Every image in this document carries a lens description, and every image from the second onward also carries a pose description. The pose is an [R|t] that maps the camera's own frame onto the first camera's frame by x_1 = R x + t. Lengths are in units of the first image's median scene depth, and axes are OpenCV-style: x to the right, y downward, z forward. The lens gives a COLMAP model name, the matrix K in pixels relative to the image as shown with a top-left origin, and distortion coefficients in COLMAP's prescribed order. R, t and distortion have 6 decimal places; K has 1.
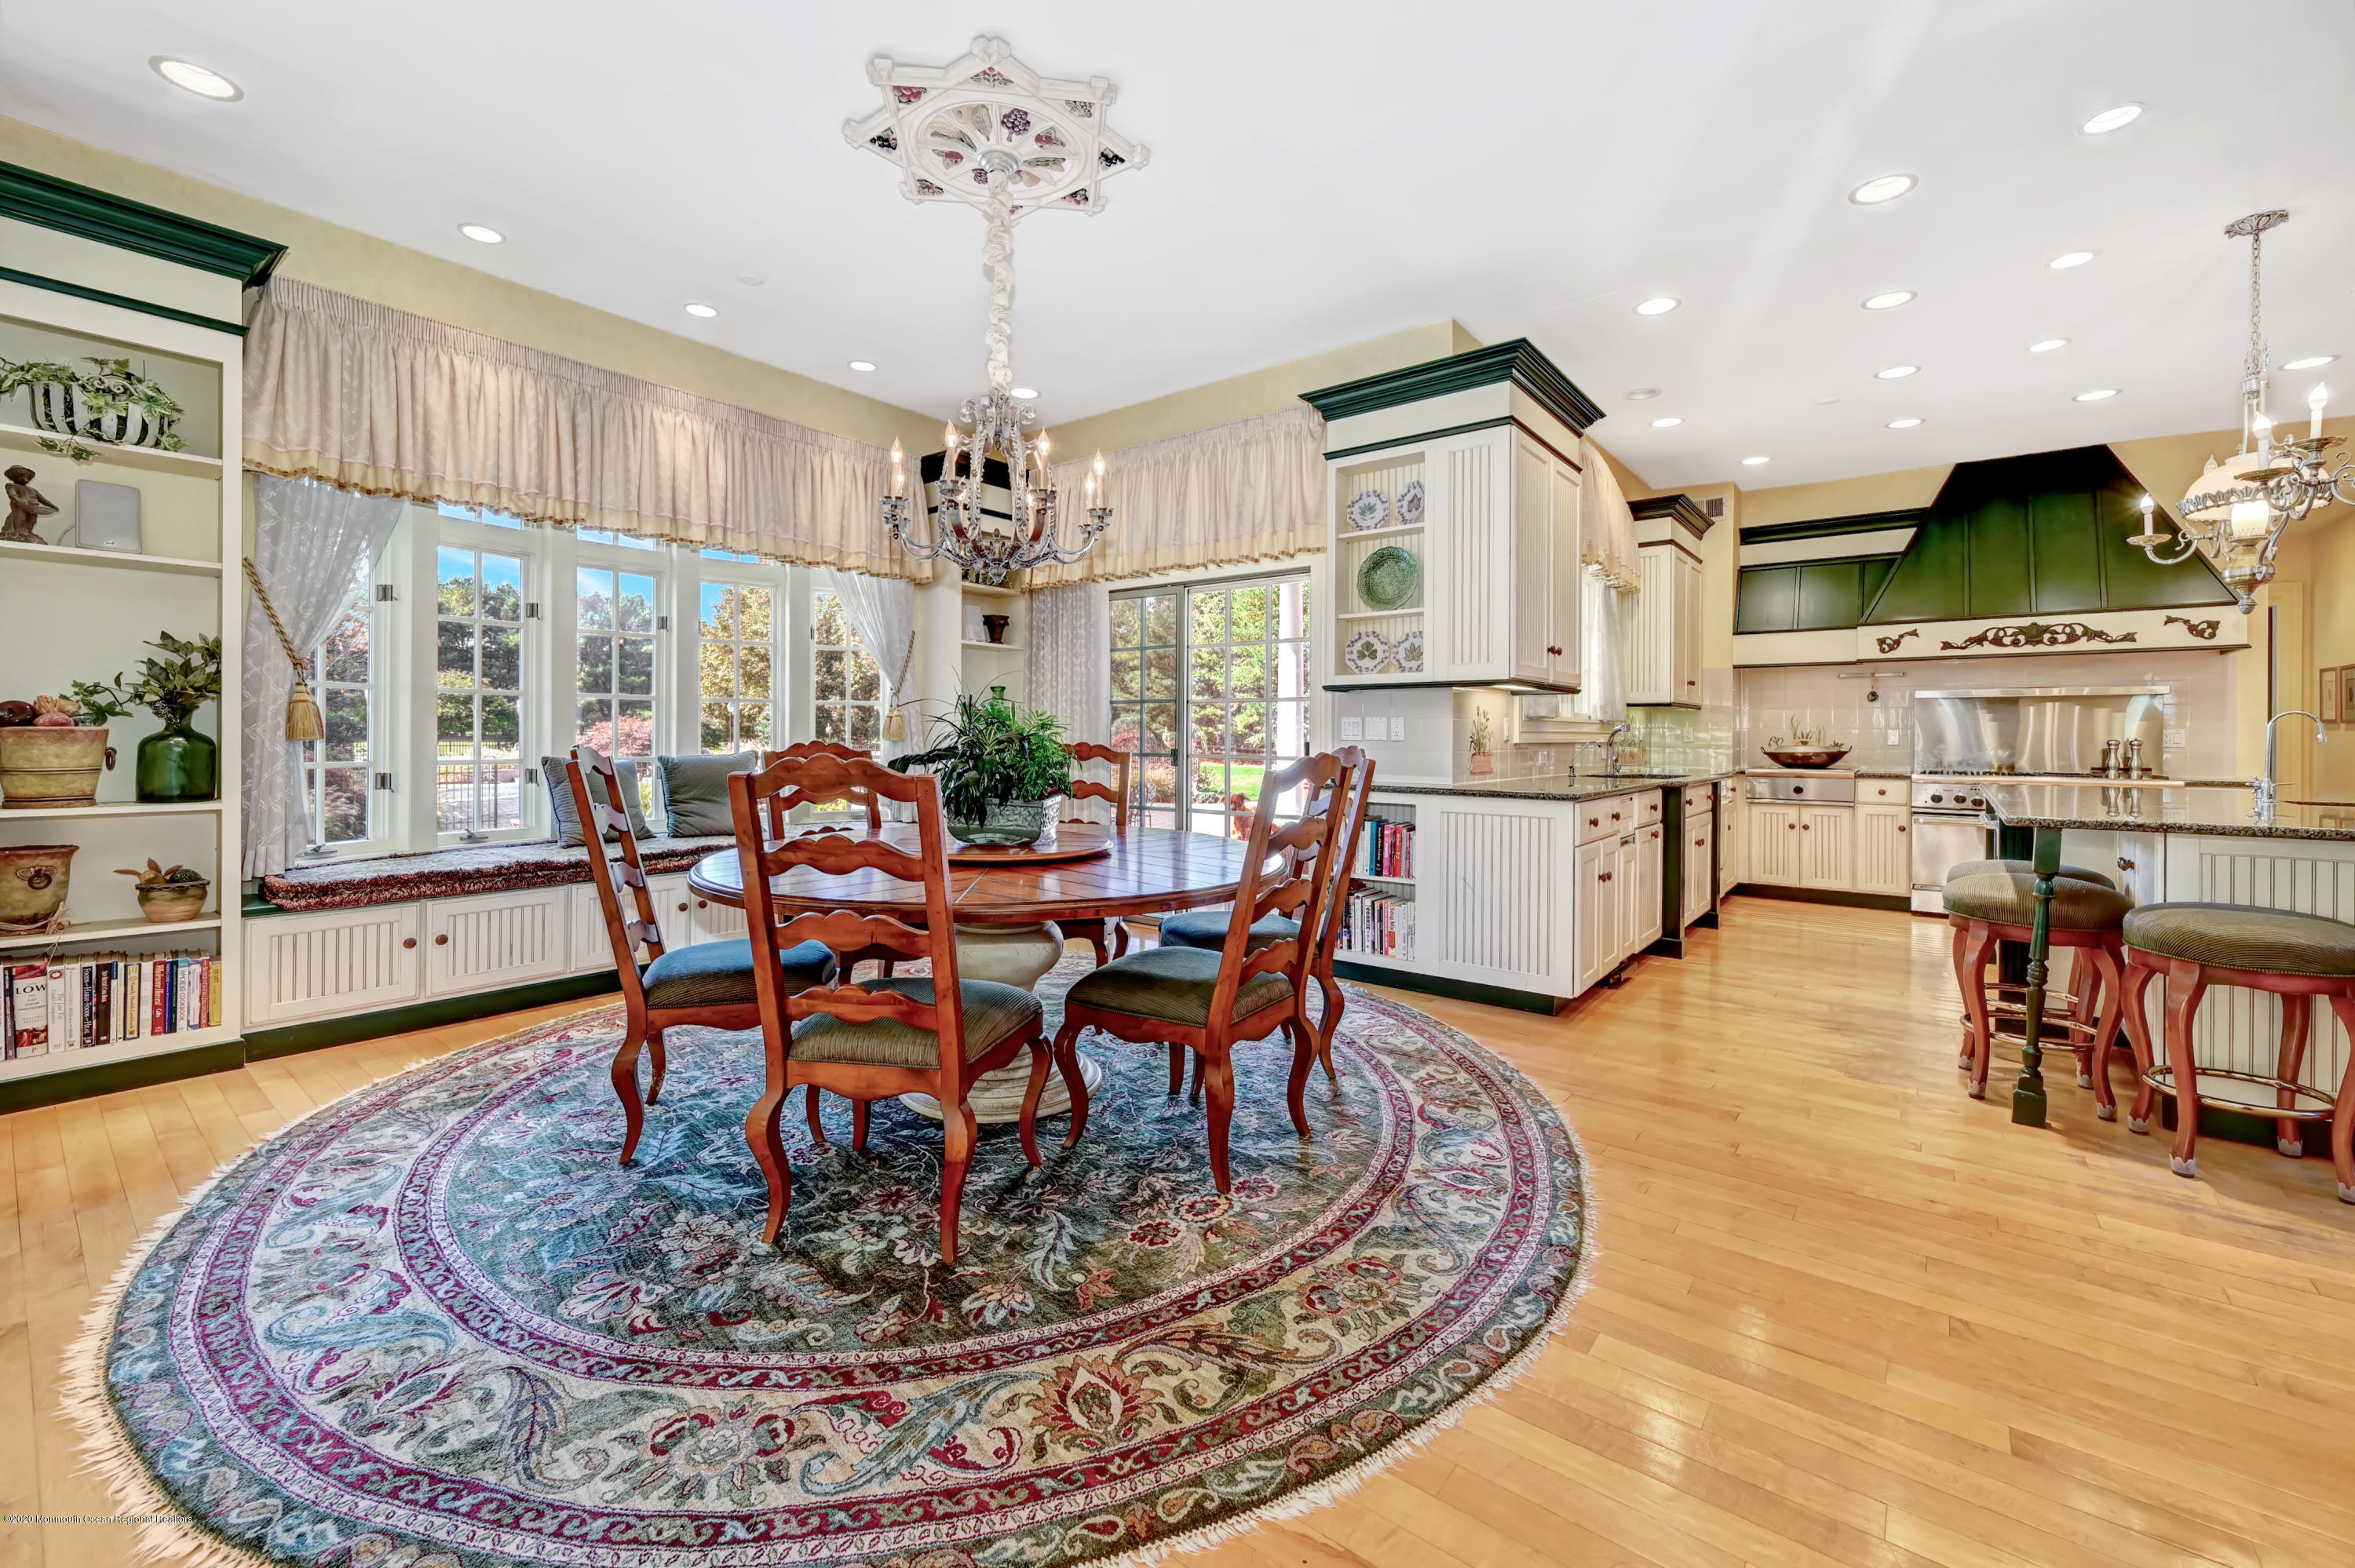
lens RADIAL K [[945.0, 0, 1184.1], [0, 945.0, 733.8], [0, 0, 1]] dist [-0.001340, 0.000049]
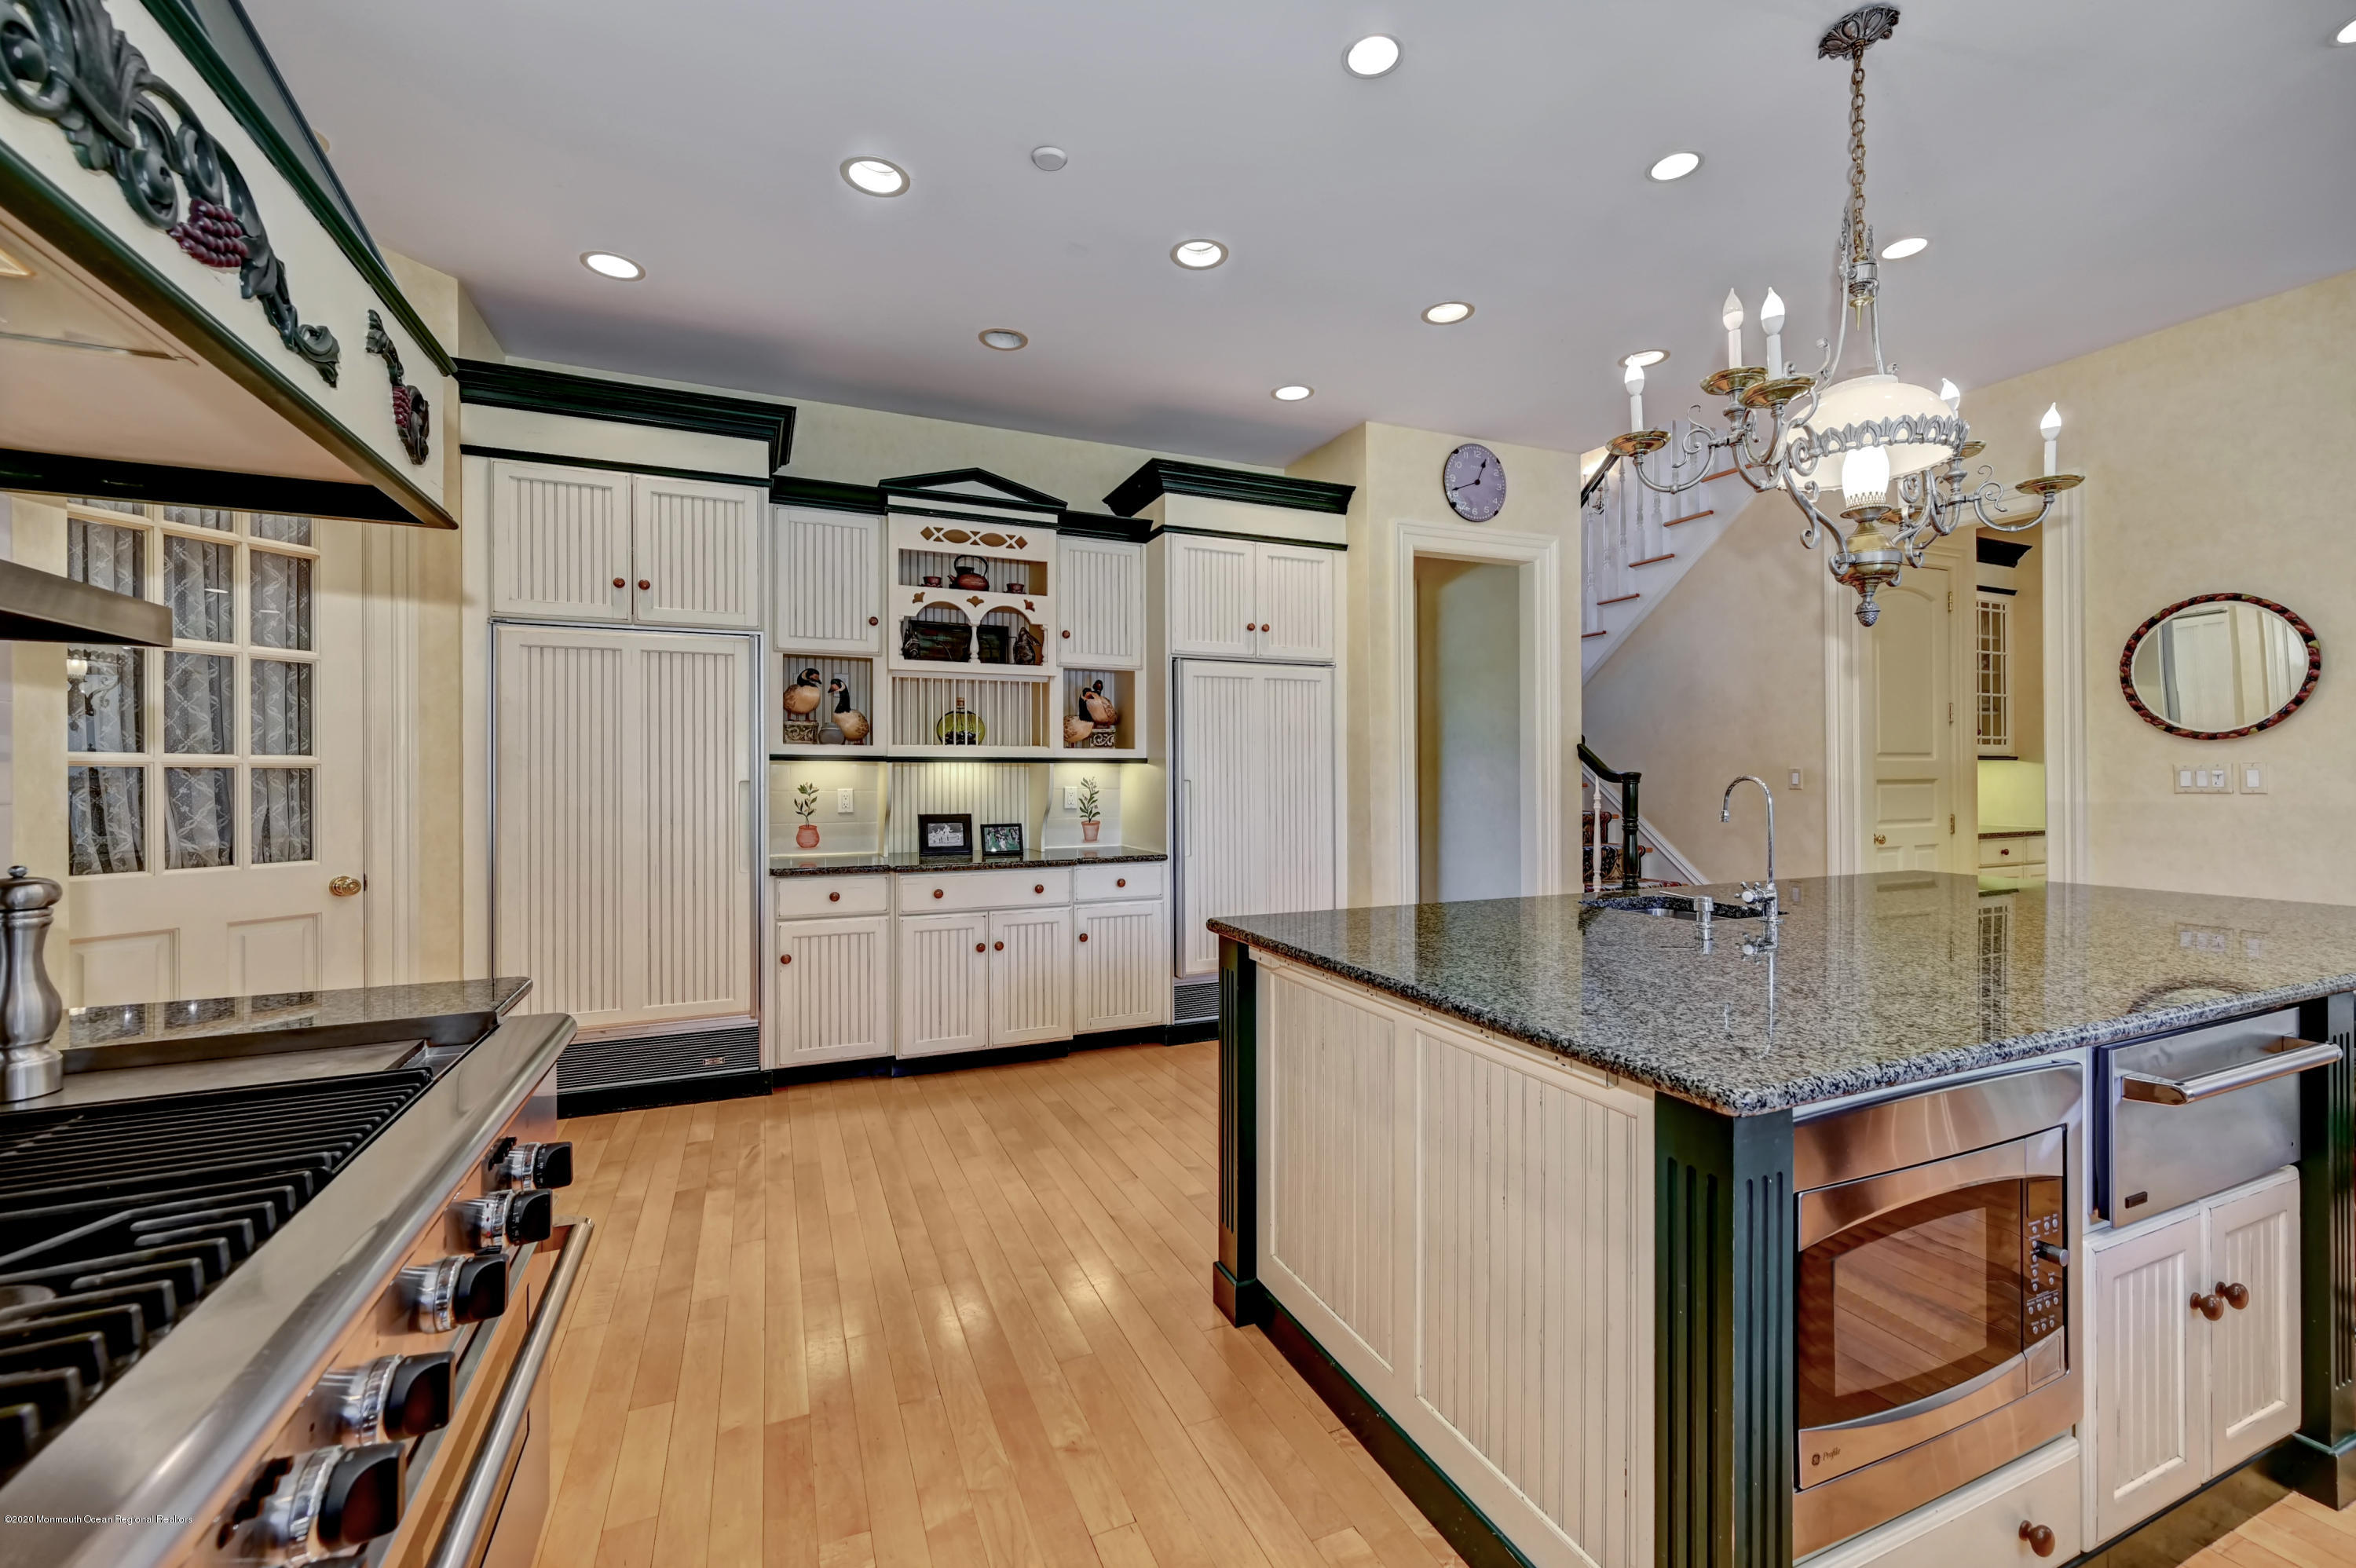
lens RADIAL K [[946.2, 0, 1179.4], [0, 946.2, 778.1], [0, 0, 1]] dist [-0.000351, 0.000057]
pose [[-0.881479, -0.003261, 0.472213, 0.858992], [-0.002563, 0.999994, 0.002121, -0.016213], [-0.472217, 0.000660, -0.881482, 1.244696]]
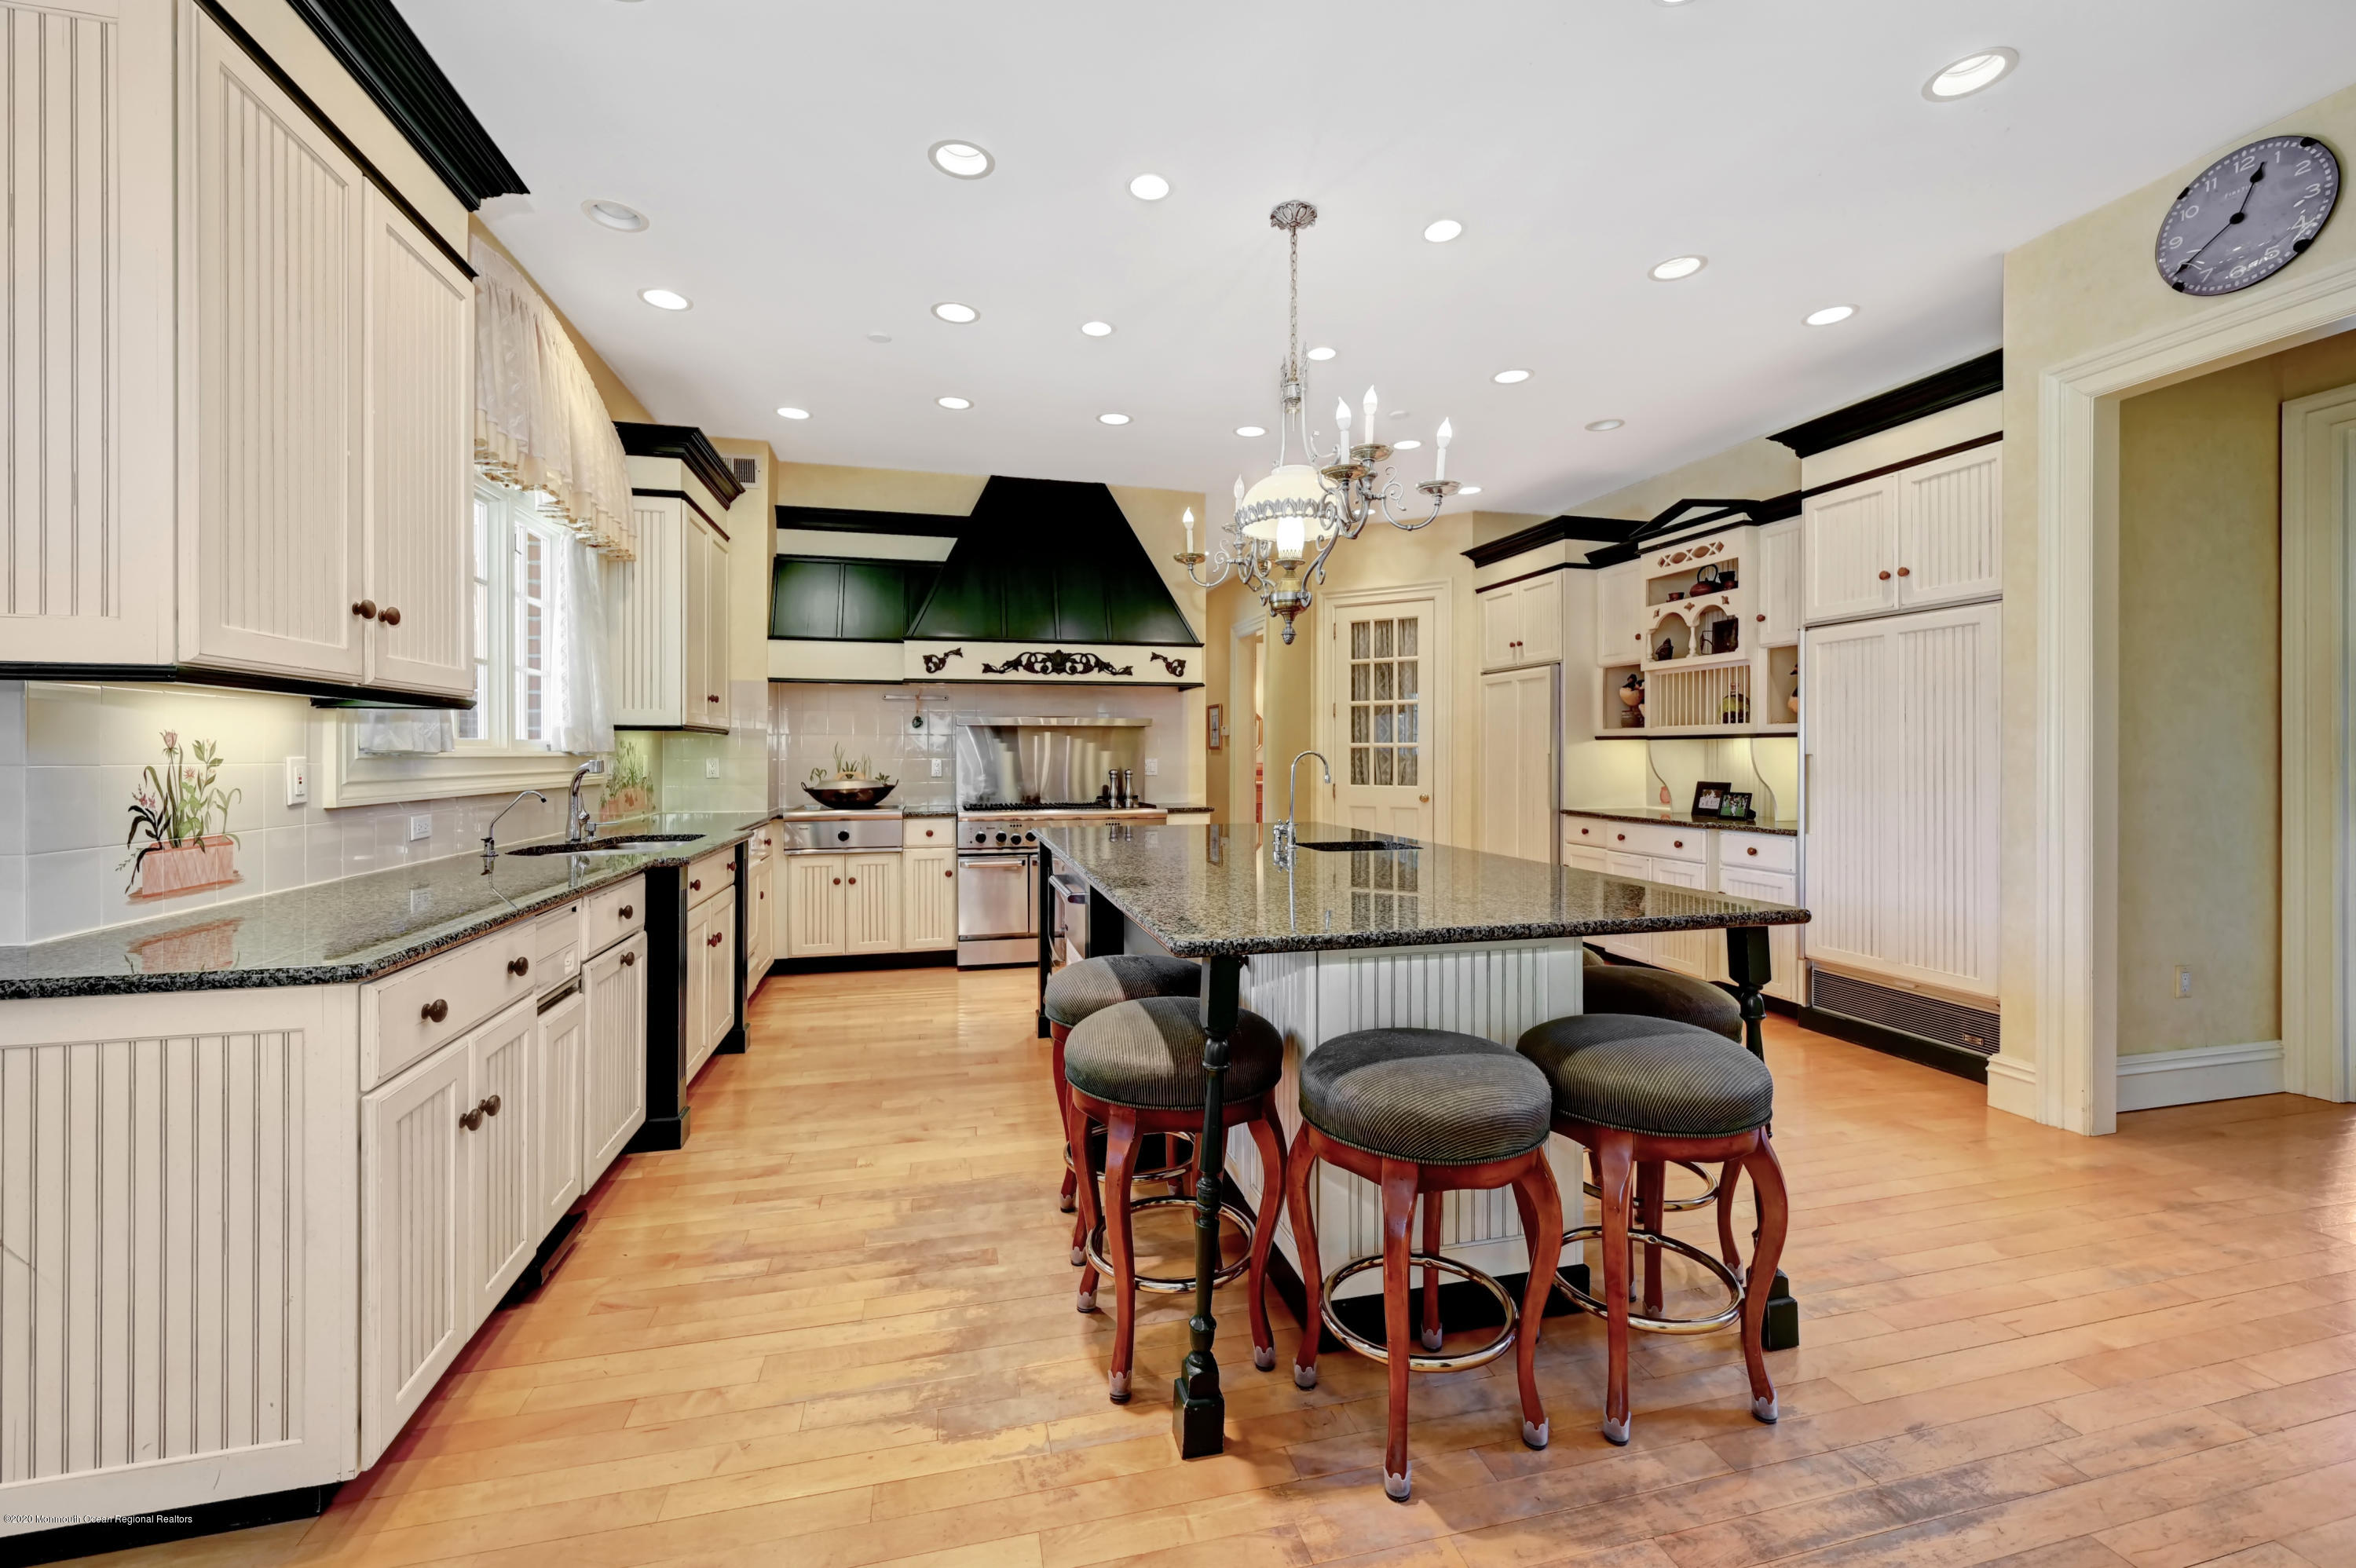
lens RADIAL K [[959.9, 0, 1173.1], [0, 959.9, 751.8], [0, 0, 1]] dist [-0.001397, 0.000035]
pose [[0.611169, -0.004256, 0.791488, 0.229446], [0.002908, 0.999991, 0.003132, -0.019263], [-0.791495, 0.000388, 0.611176, 0.364941]]
